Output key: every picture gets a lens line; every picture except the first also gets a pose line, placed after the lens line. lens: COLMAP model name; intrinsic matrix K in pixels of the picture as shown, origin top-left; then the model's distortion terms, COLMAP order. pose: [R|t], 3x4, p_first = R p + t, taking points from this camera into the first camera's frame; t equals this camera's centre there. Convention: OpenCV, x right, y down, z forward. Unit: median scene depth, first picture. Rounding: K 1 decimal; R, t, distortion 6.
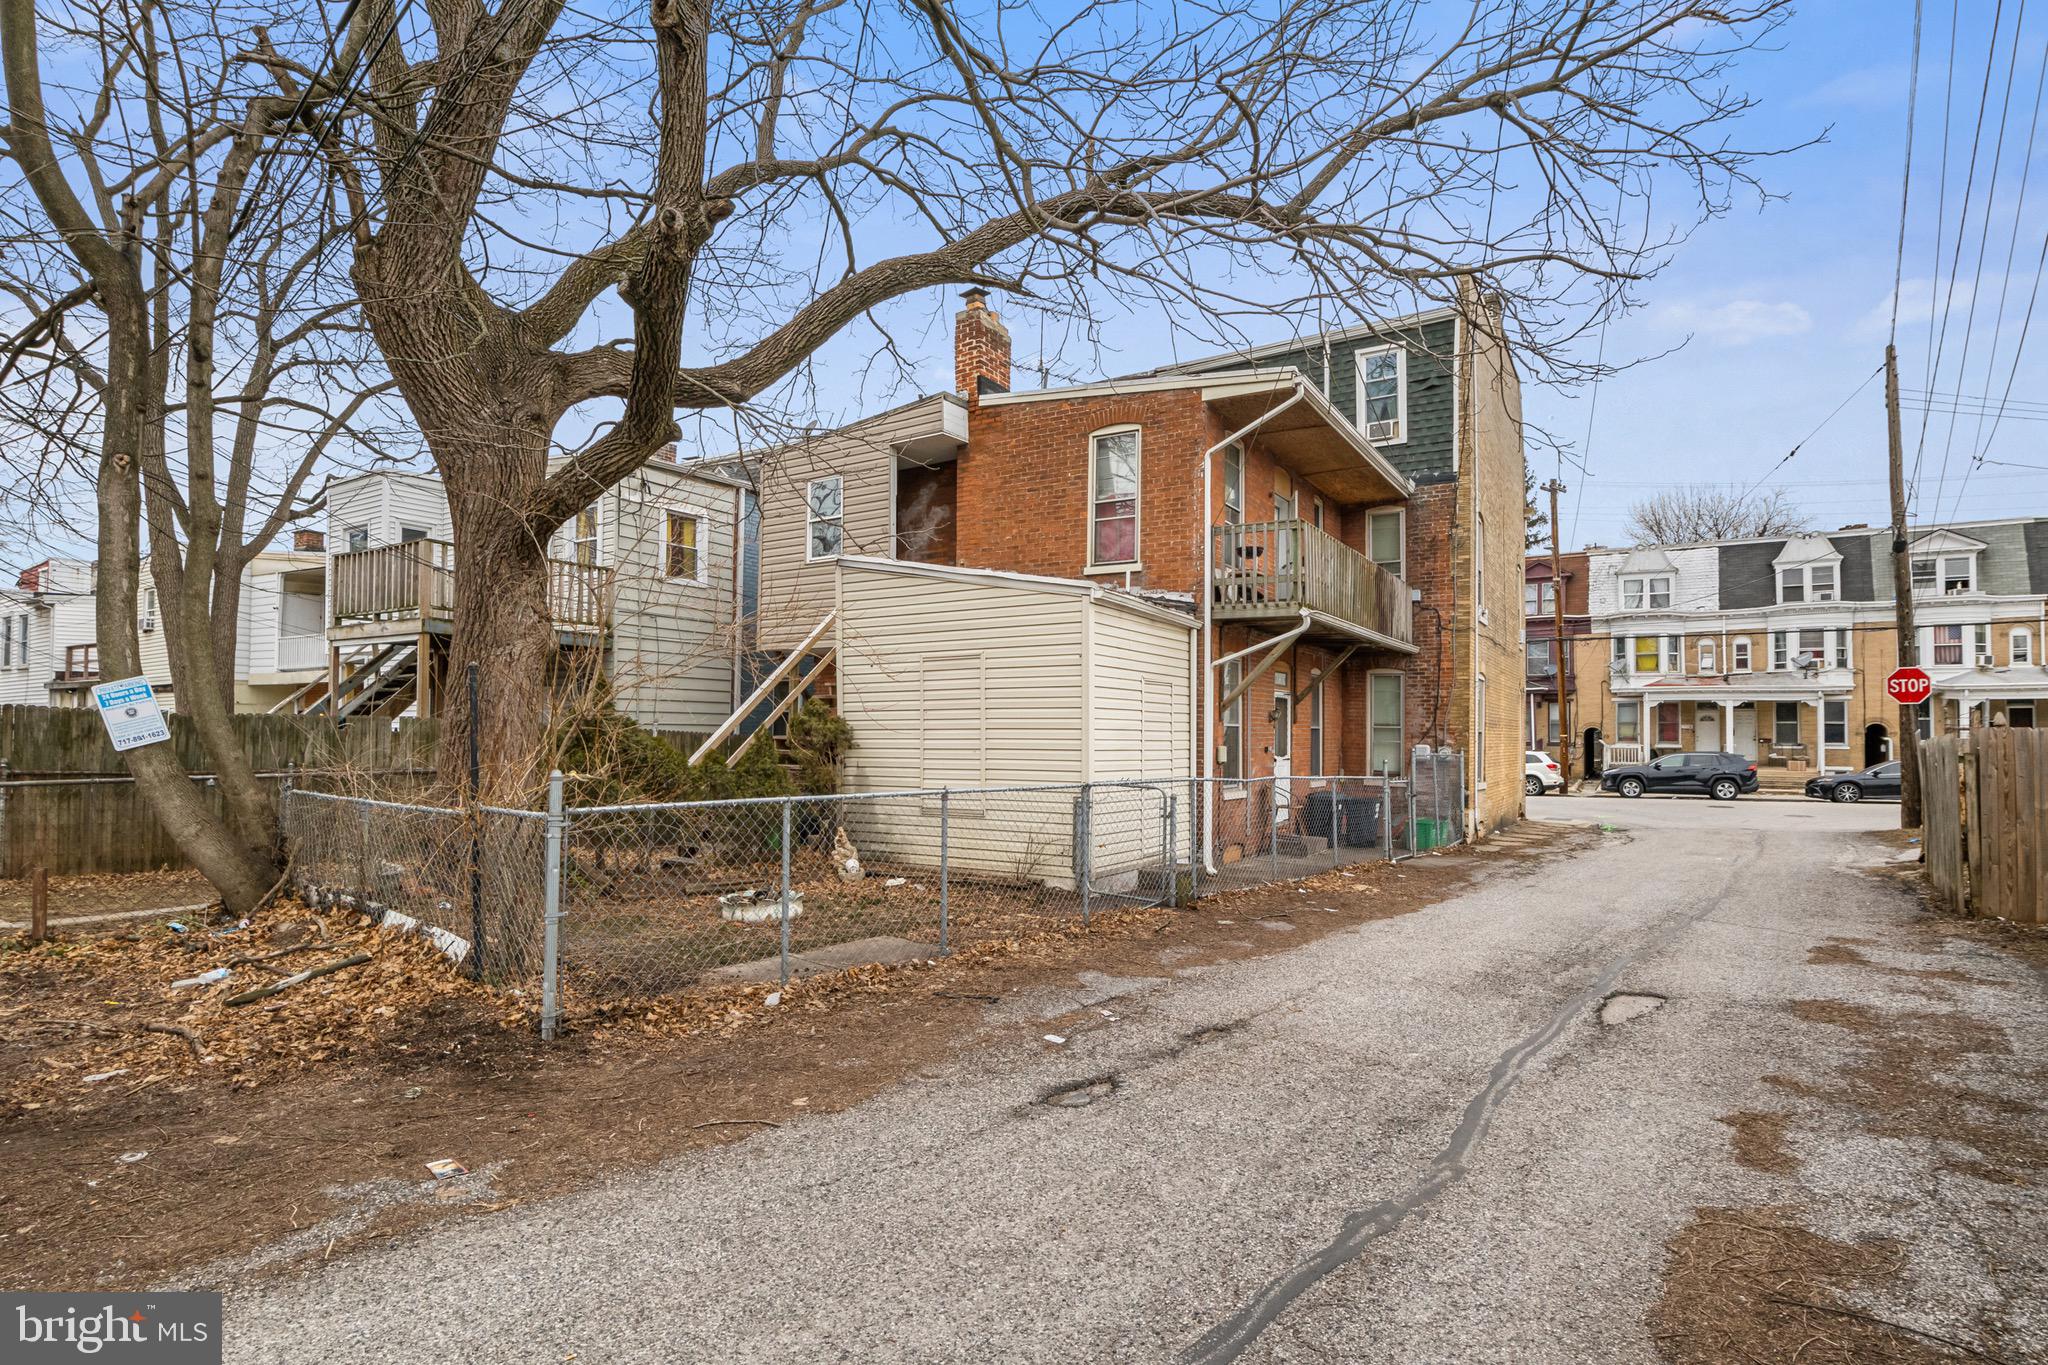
lens RADIAL K [[1043.5, 0, 1020.4], [0, 1043.5, 693.2], [0, 0, 1]] dist [-0.006928, -0.001005]
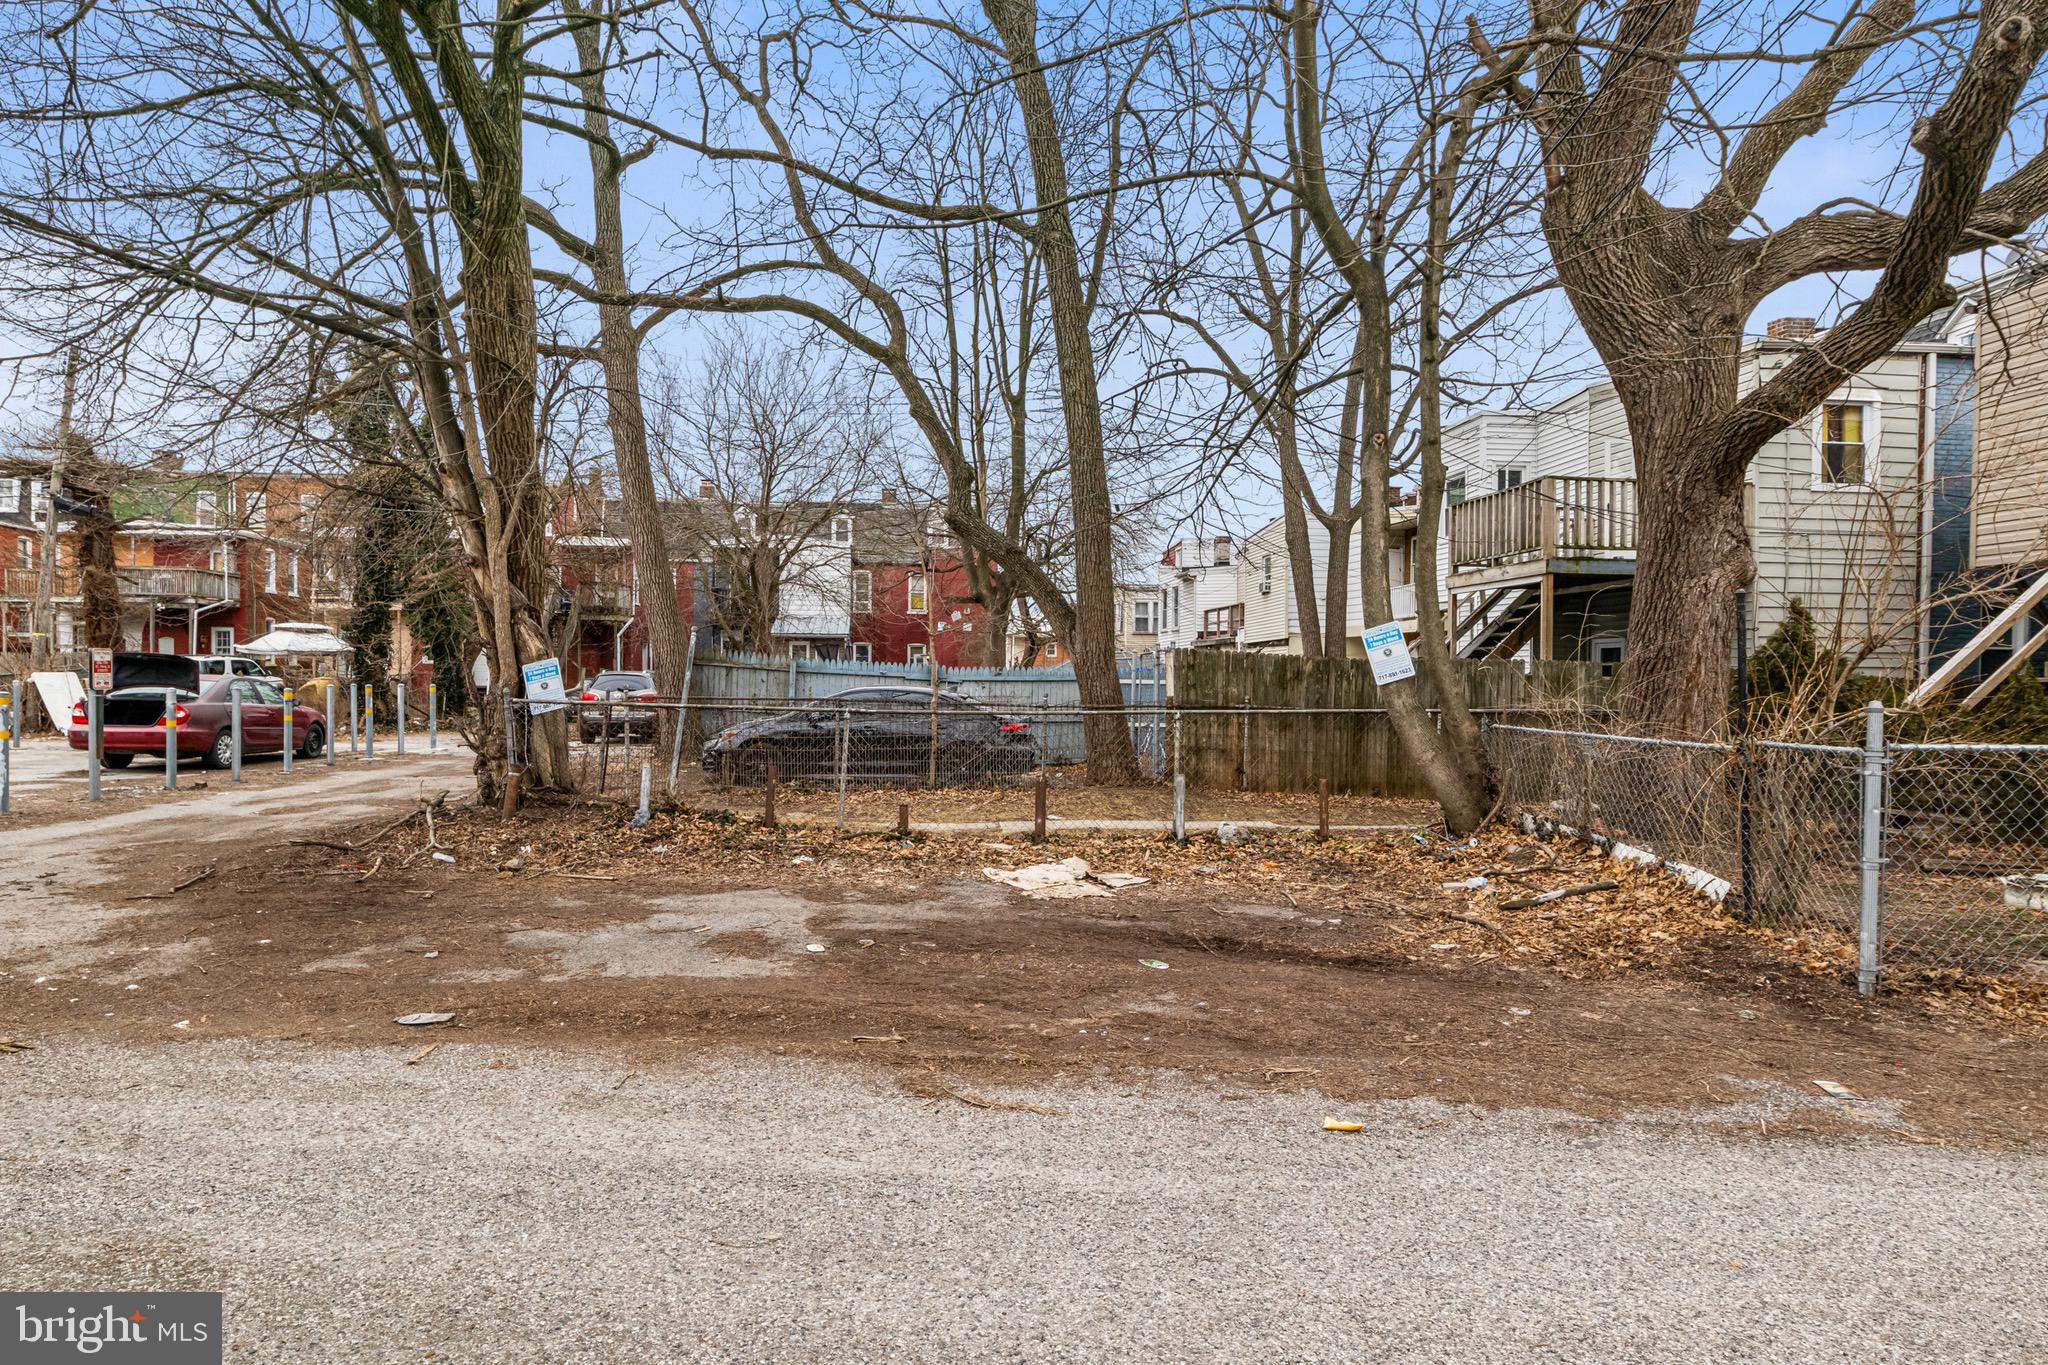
lens RADIAL K [[1155.2, 0, 1004.4], [0, 1155.2, 686.8], [0, 0, 1]] dist [-0.008597, -0.003001]
pose [[0.618473, 0.003078, -0.785800, -0.091470], [0.028726, 0.999235, 0.026523, 0.009414], [0.785281, -0.038976, 0.617912, -0.145800]]
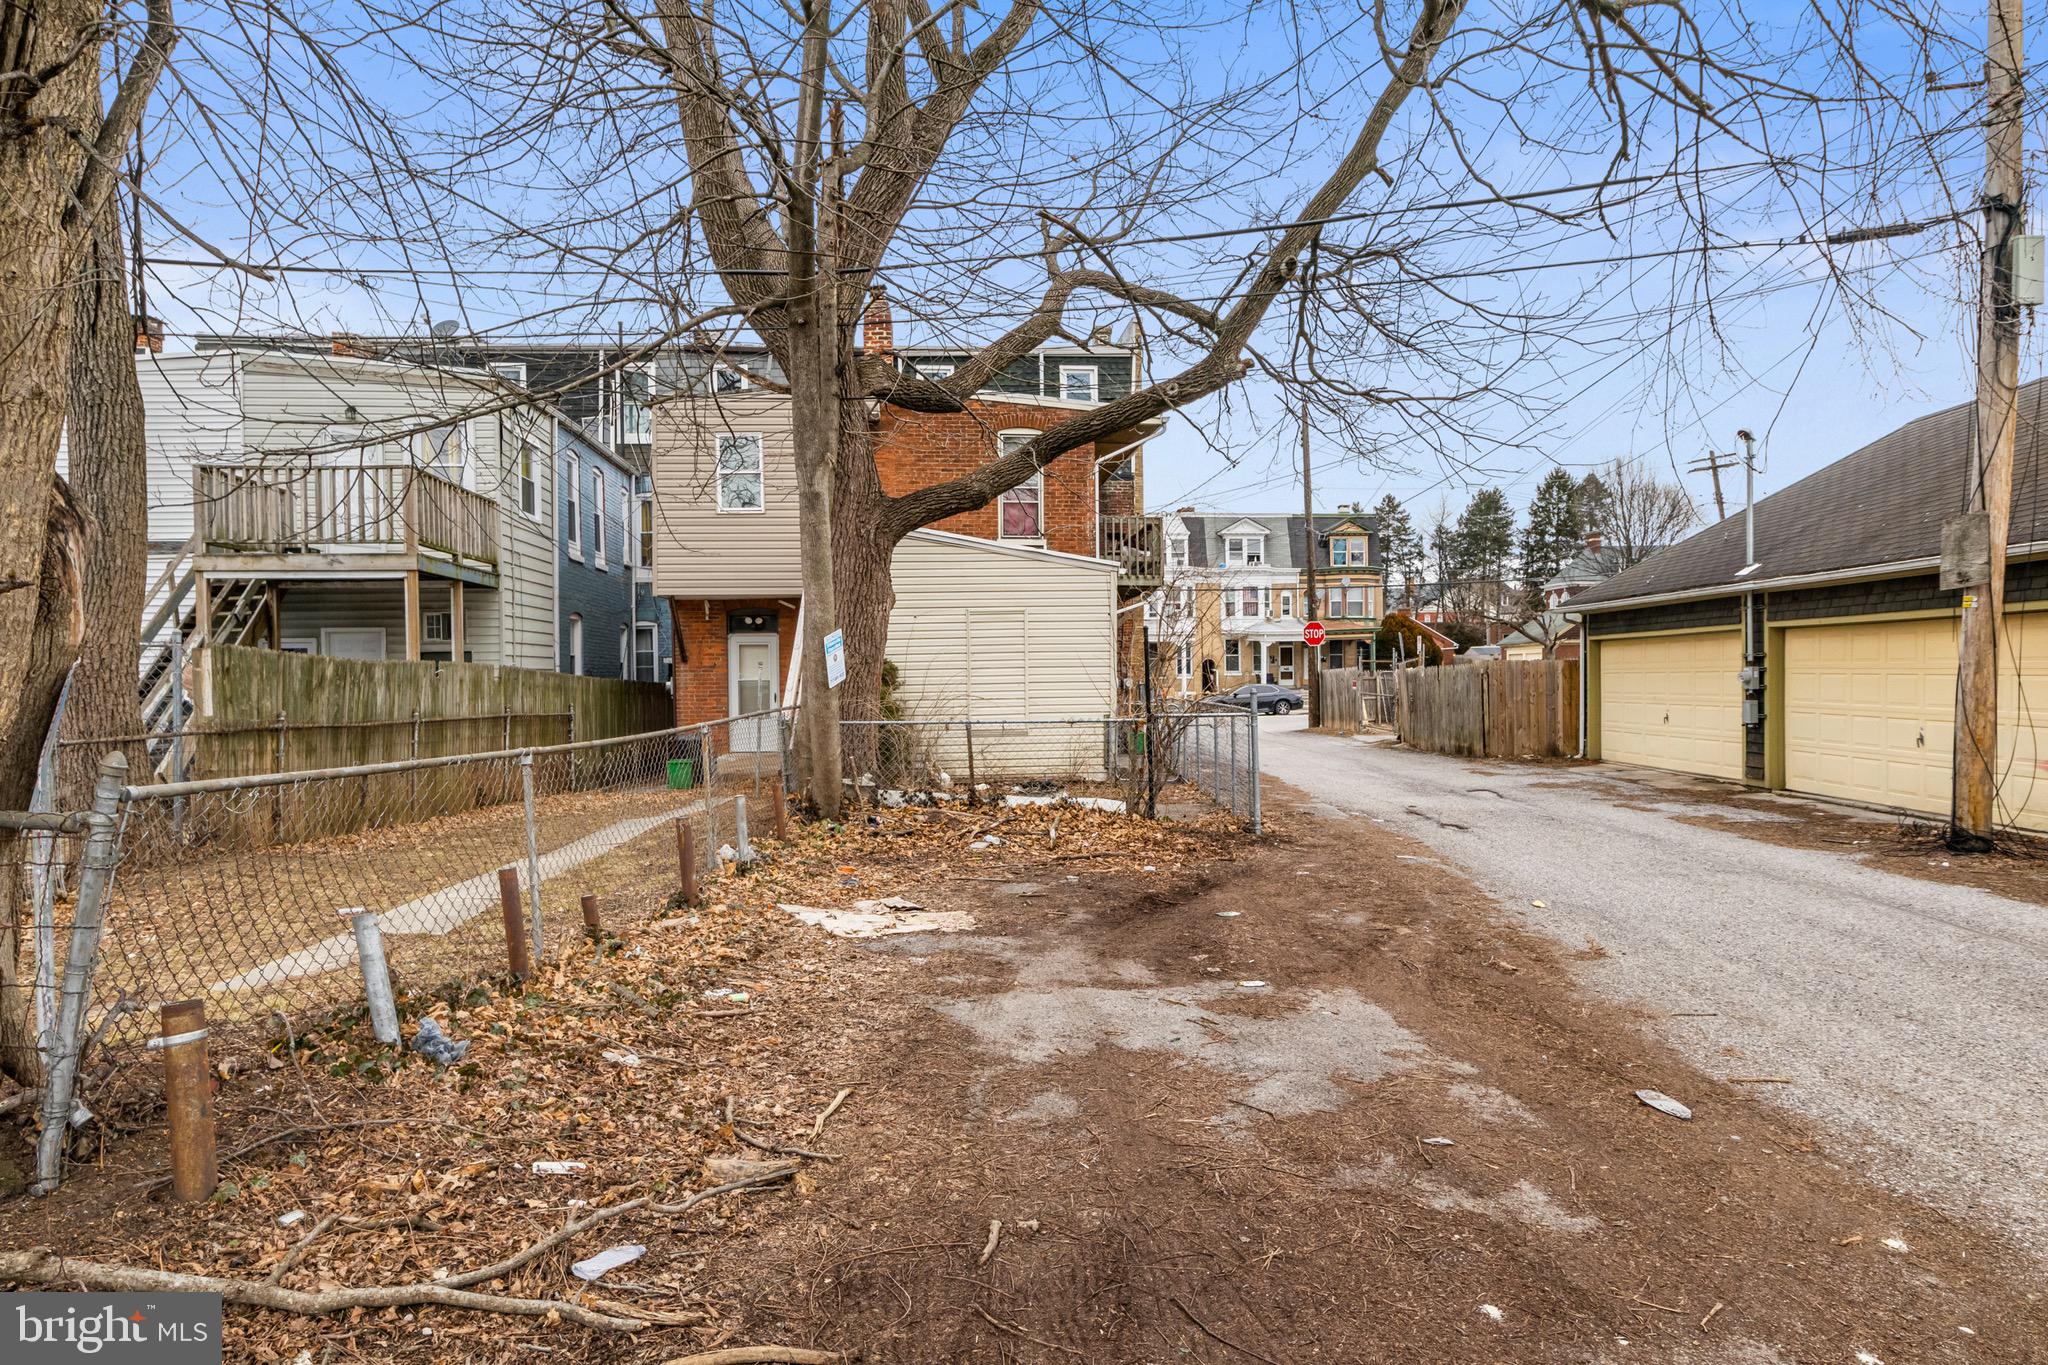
lens RADIAL K [[1155.2, 0, 1006.5], [0, 1155.2, 681.2], [0, 0, 1]] dist [-0.008597, -0.003001]
pose [[0.803472, -0.017777, 0.595077, -1.572858], [-0.009095, 0.999071, 0.042126, -0.015873], [-0.595273, -0.039260, 0.802564, -0.264271]]
